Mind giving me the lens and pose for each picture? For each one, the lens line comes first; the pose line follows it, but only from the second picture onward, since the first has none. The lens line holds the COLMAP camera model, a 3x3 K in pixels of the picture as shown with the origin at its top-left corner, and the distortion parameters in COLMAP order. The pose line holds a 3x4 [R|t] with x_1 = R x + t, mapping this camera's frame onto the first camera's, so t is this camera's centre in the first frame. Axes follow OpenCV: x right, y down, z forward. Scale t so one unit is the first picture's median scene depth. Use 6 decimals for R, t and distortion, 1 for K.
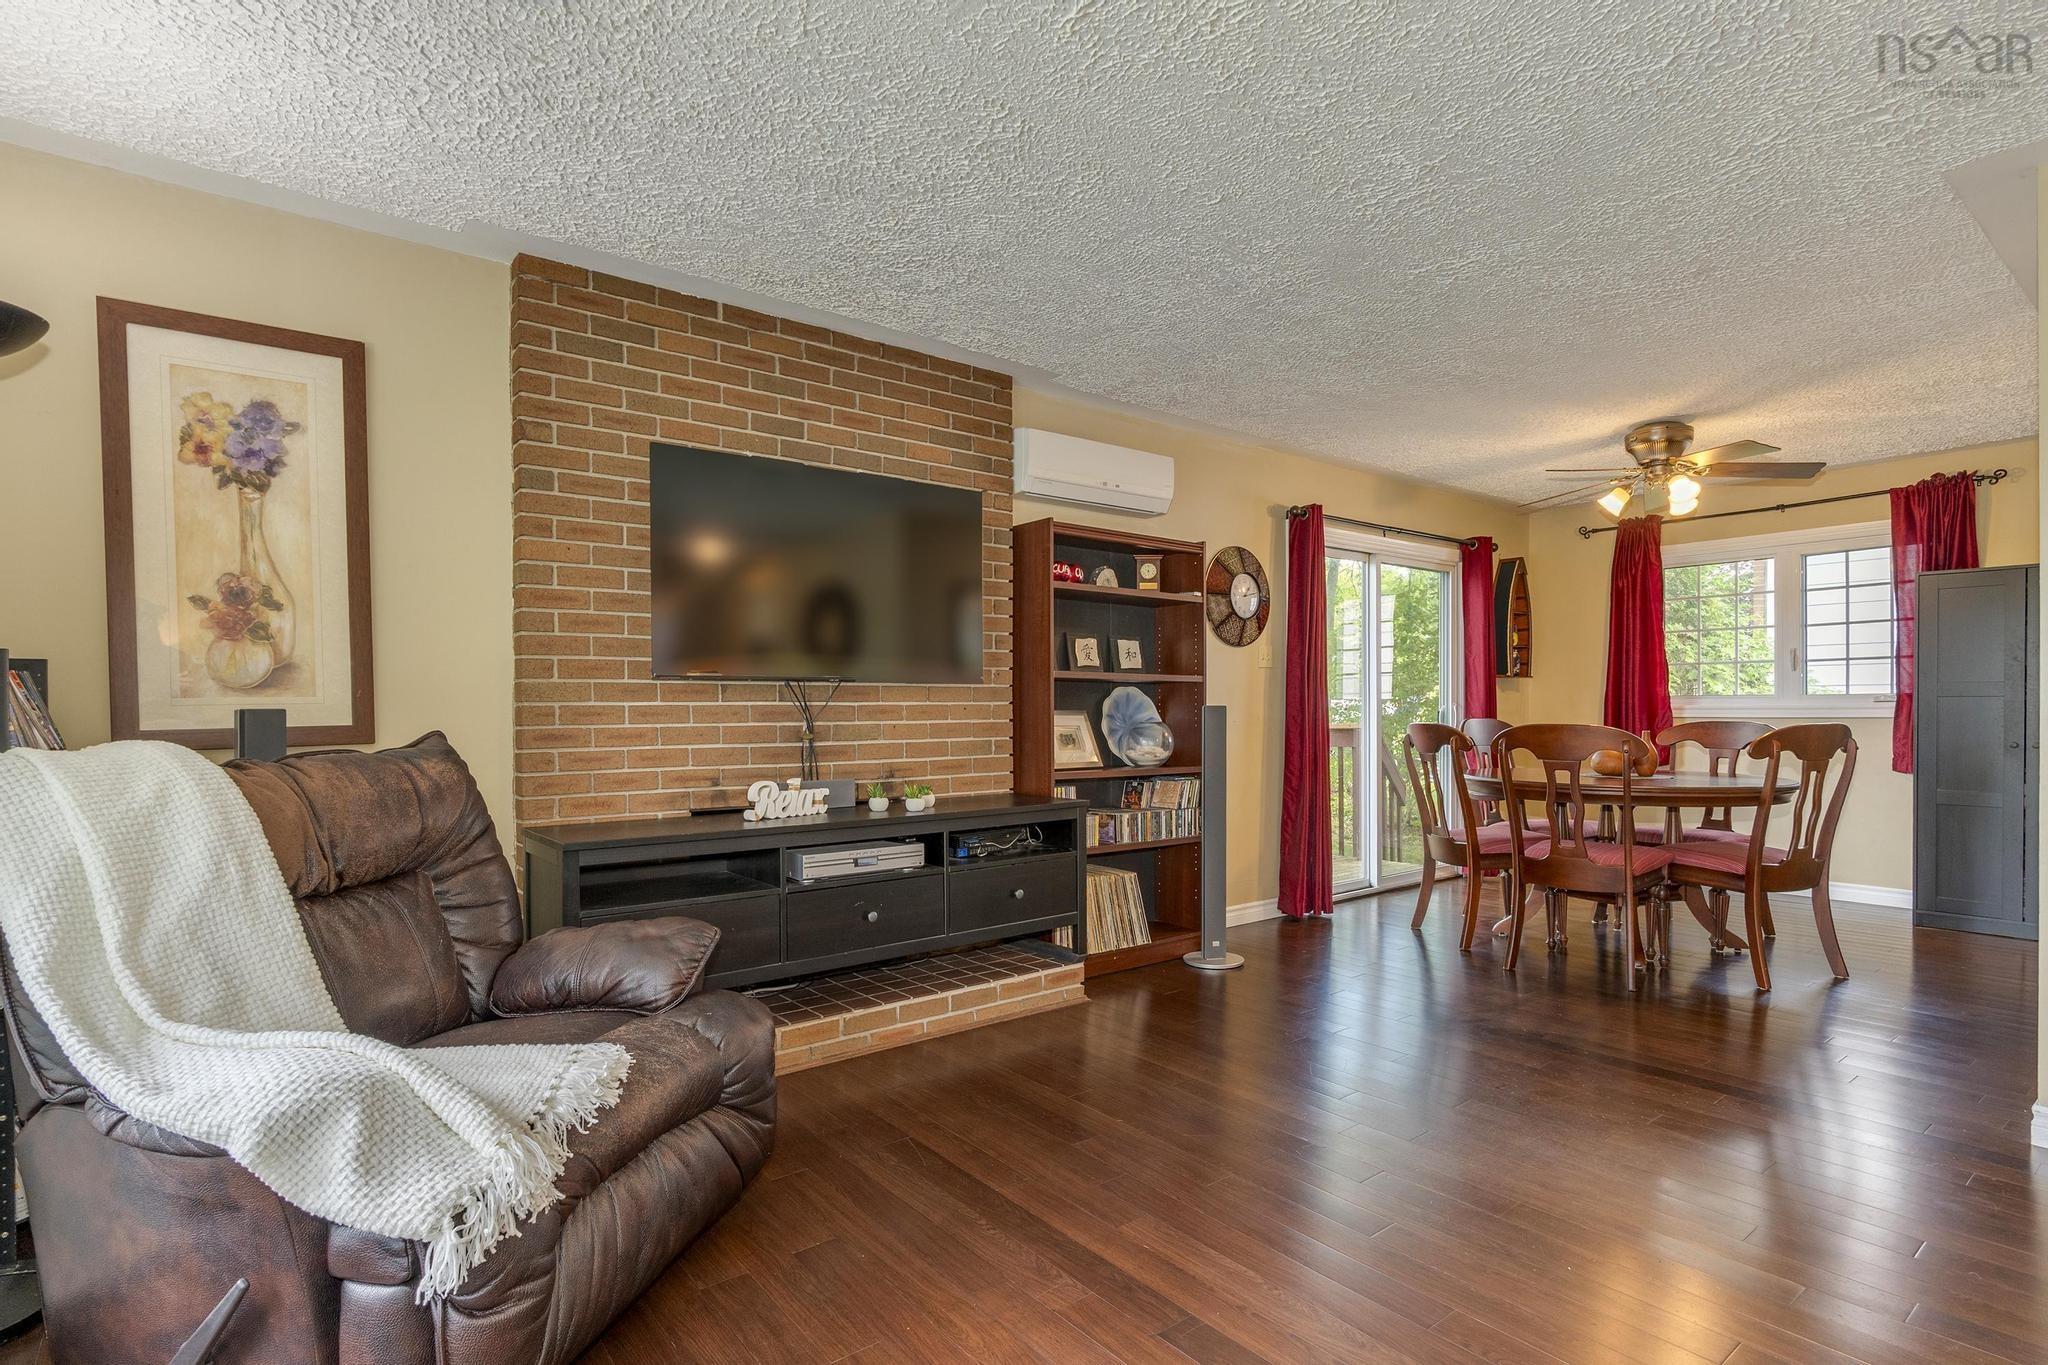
lens RADIAL K [[1007.8, 0, 1029.2], [0, 1007.8, 698.3], [0, 0, 1]] dist [0.003230, 0.000249]
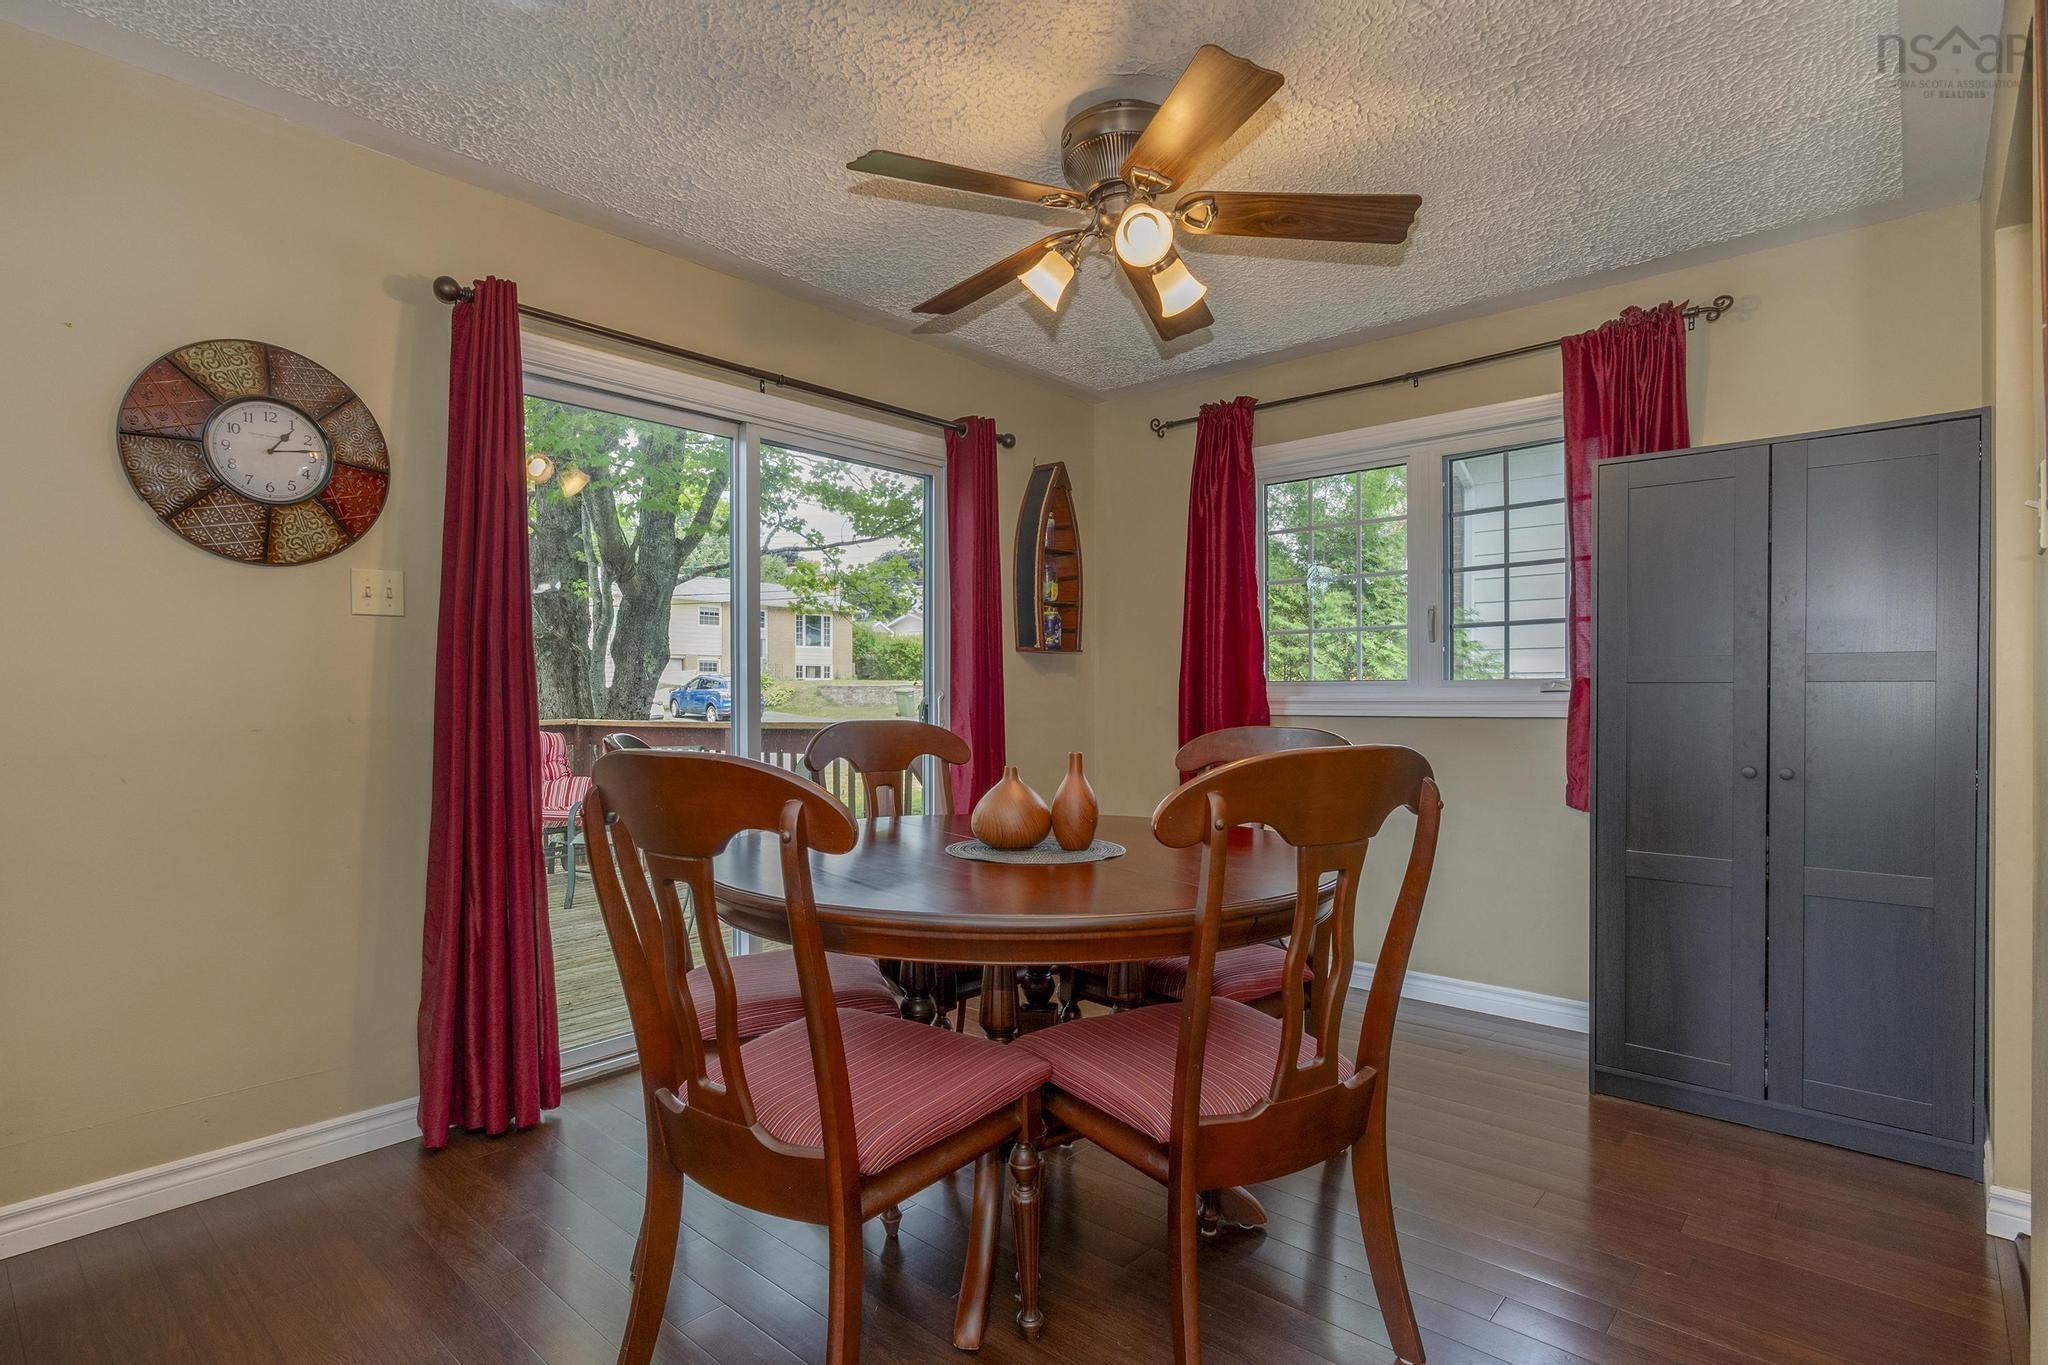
lens RADIAL K [[994.2, 0, 1024.0], [0, 994.2, 682.5], [0, 0, 1]] dist [0.001423, 0.000290]
pose [[0.986024, 0.005725, 0.166506, 0.451685], [-0.005406, 0.999983, -0.002368, 0.001065], [-0.166517, 0.001434, 0.986038, 0.483117]]
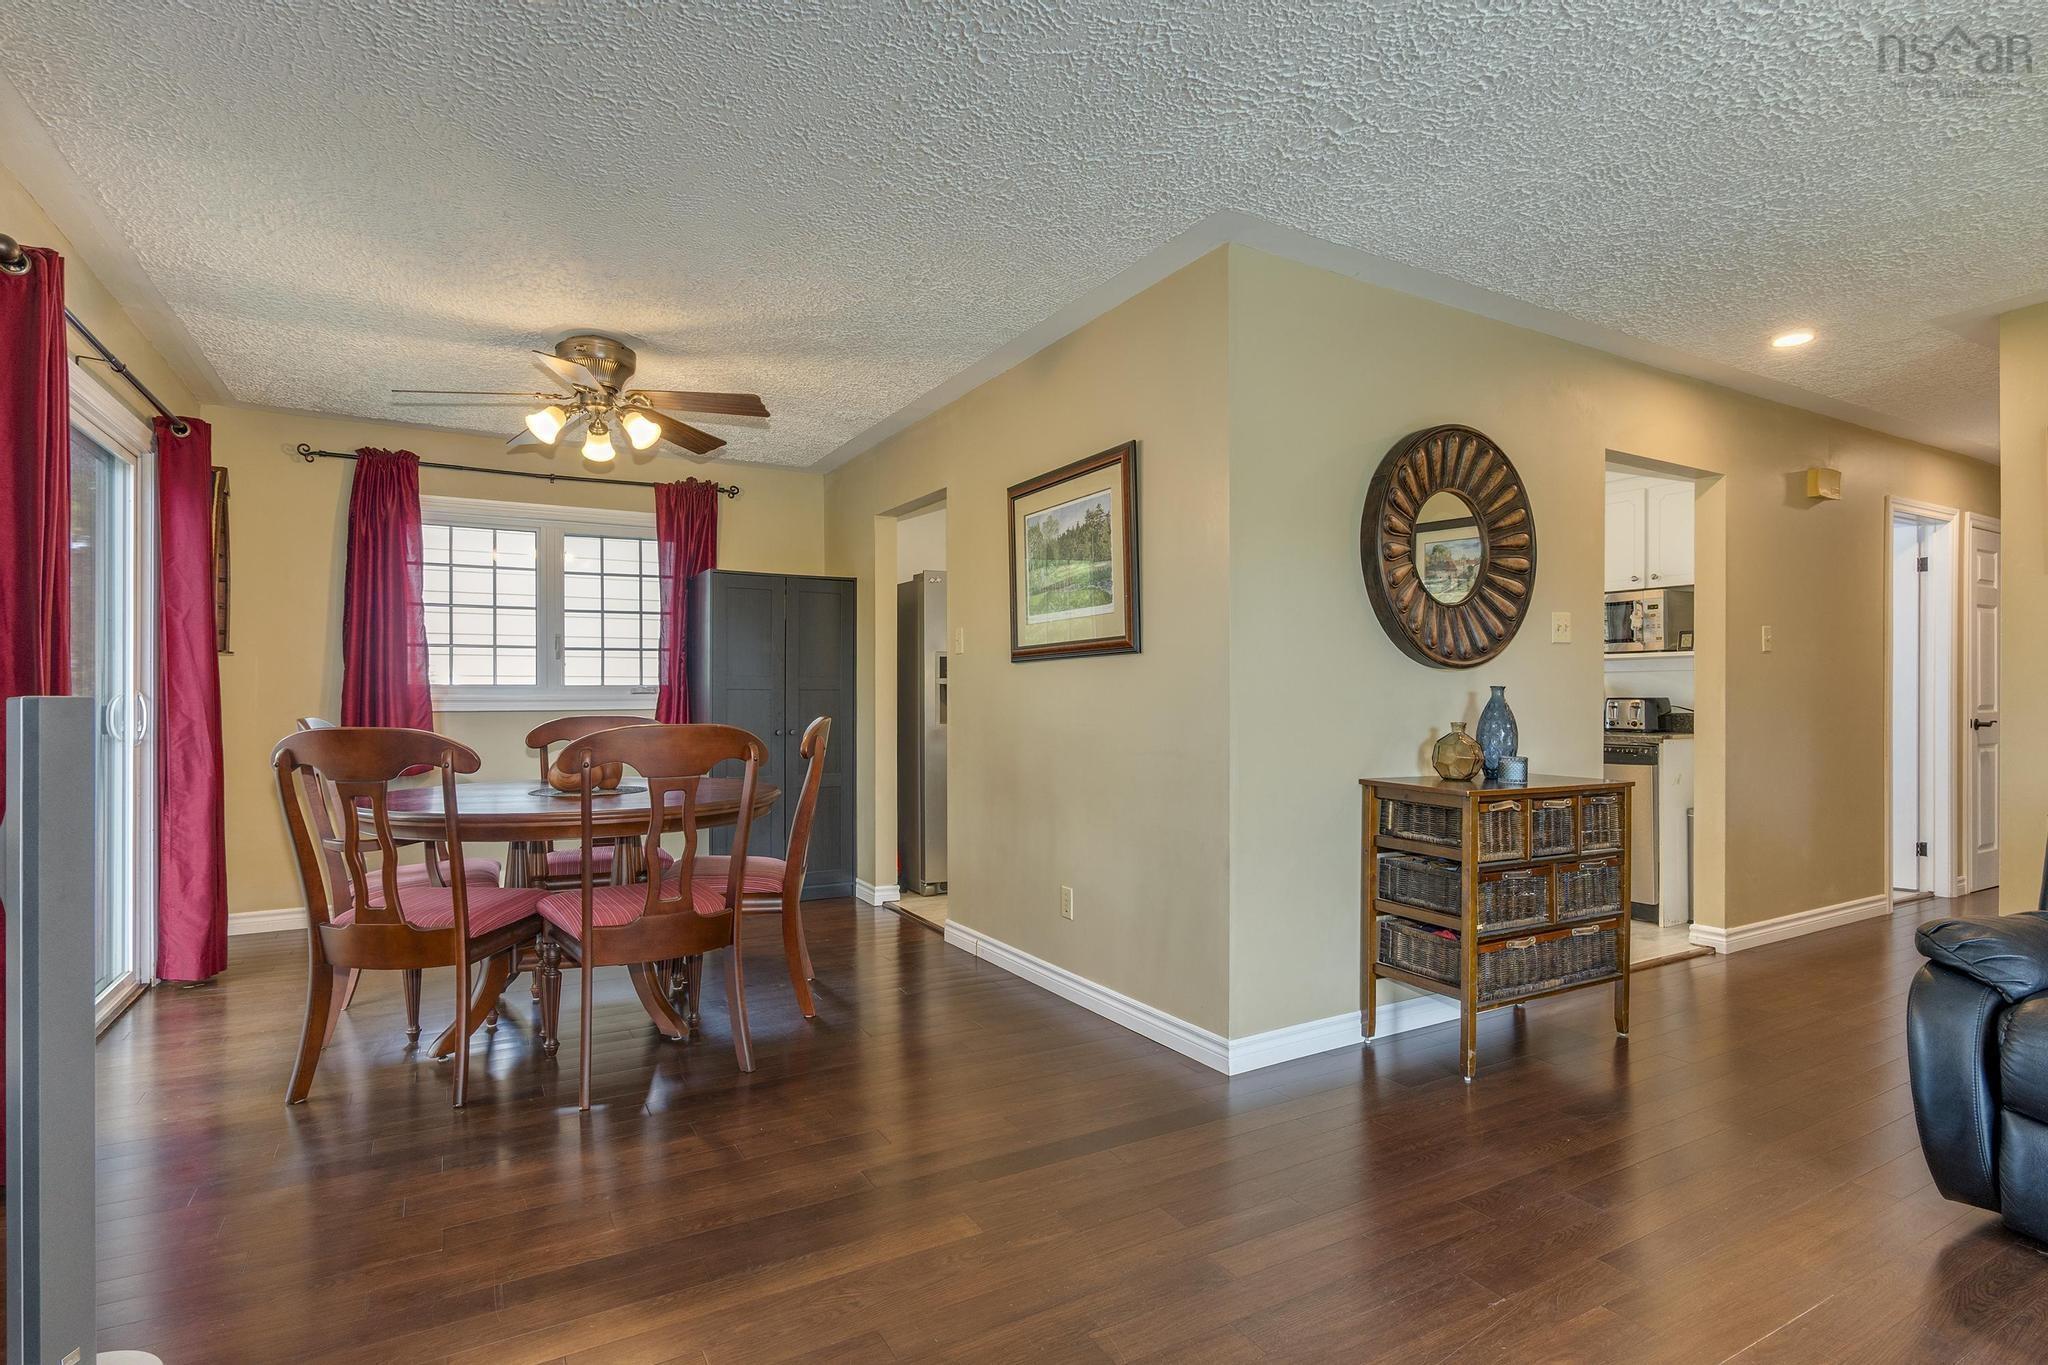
lens RADIAL K [[1007.8, 0, 1029.2], [0, 1007.8, 698.3], [0, 0, 1]] dist [0.003230, 0.000249]
pose [[0.140278, -0.004522, 0.990102, -0.097194], [-0.005418, 0.999971, 0.005335, 0.000668], [-0.990097, -0.006112, 0.140250, 0.501602]]
